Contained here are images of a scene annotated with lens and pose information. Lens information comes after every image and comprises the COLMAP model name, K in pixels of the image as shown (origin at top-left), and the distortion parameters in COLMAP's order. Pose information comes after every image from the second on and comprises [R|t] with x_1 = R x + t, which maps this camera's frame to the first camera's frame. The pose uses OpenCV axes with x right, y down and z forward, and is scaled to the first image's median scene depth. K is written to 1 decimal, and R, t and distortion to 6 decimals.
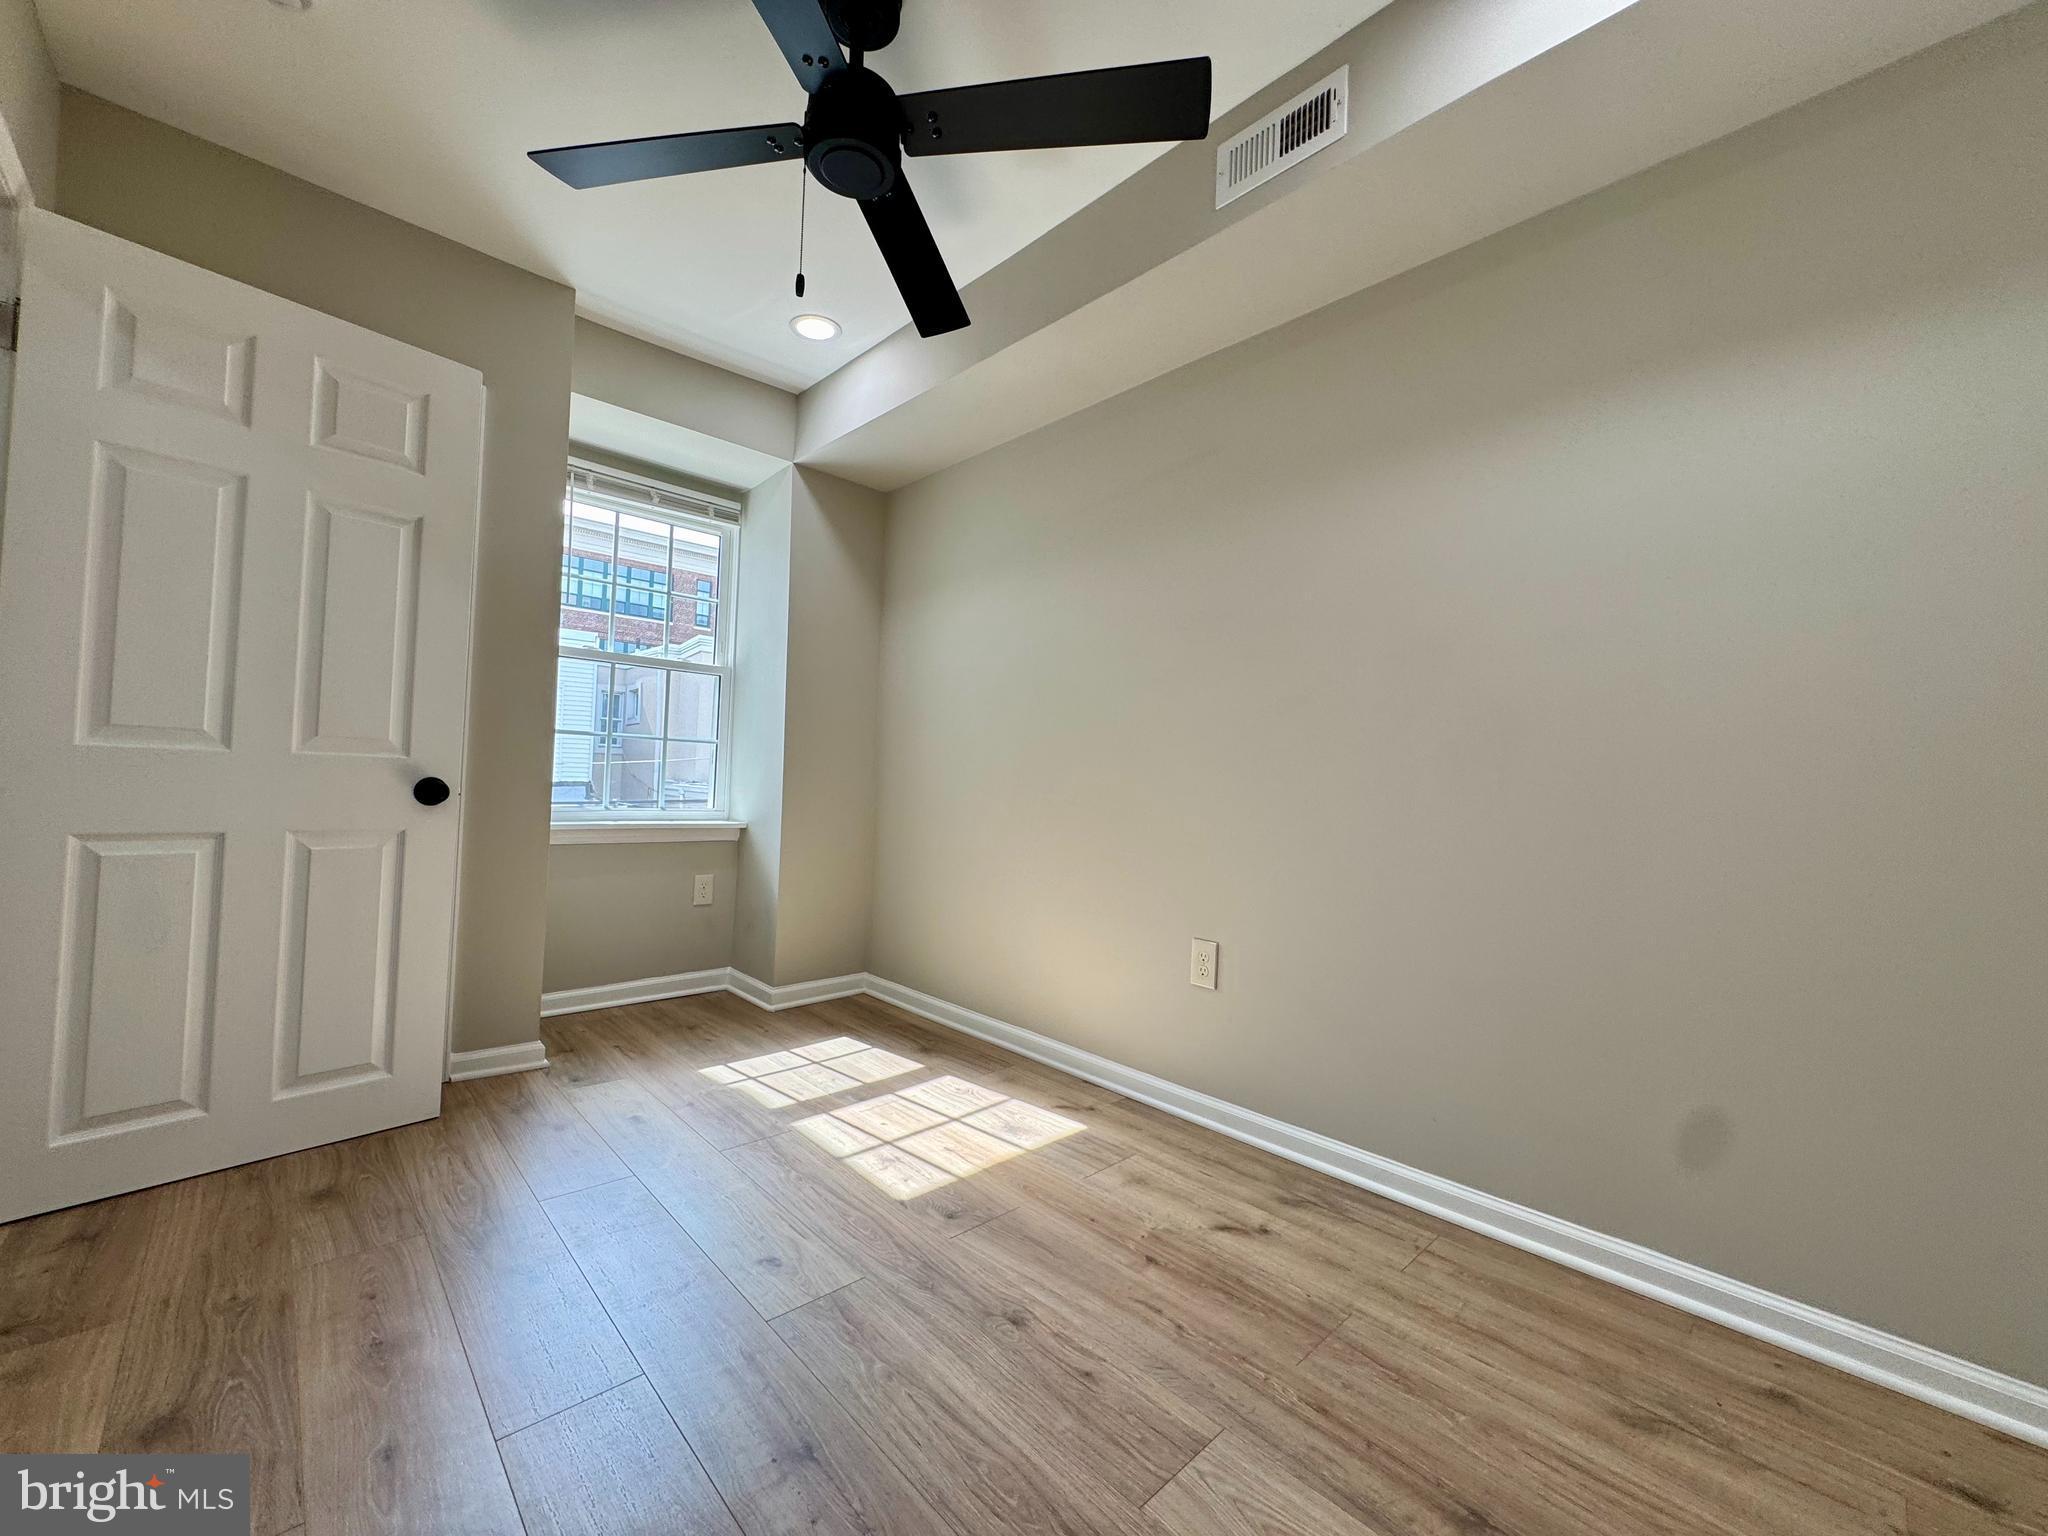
lens RADIAL K [[811.5, 0, 1018.3], [0, 811.5, 776.4], [0, 0, 1]] dist [-0.000383, 0.000367]
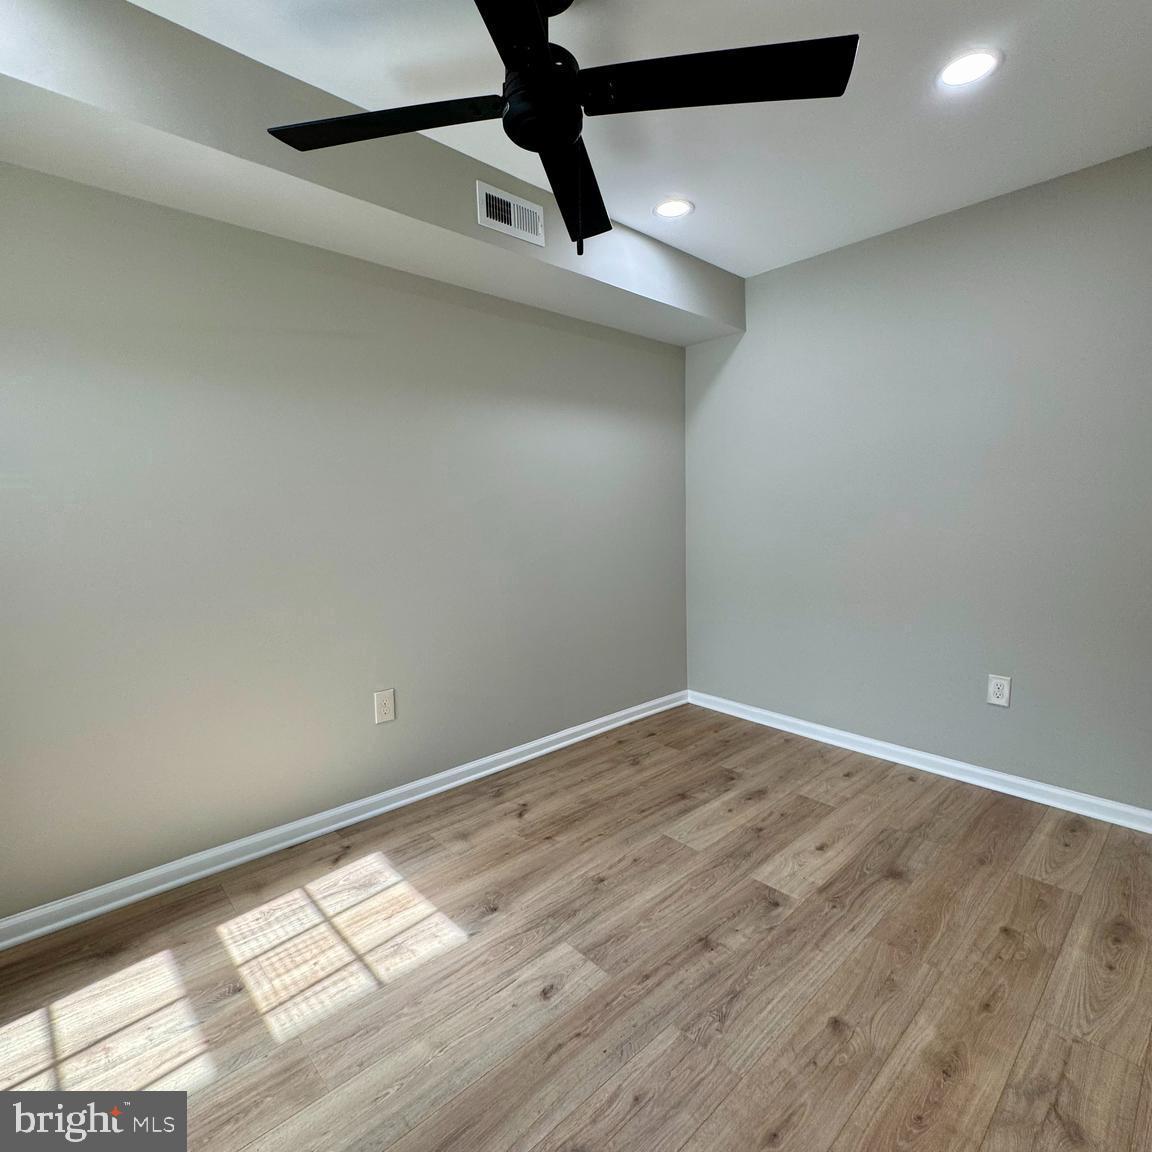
lens RADIAL K [[610.1, 0, 582.4], [0, 610.1, 573.1], [0, 0, 1]] dist [-0.002646, 0.000713]
pose [[0.001549, -0.134894, 0.990859, -1.003951], [0.003286, 0.990855, 0.134889, -0.186331], [-0.999993, 0.003047, 0.001978, 0.777382]]
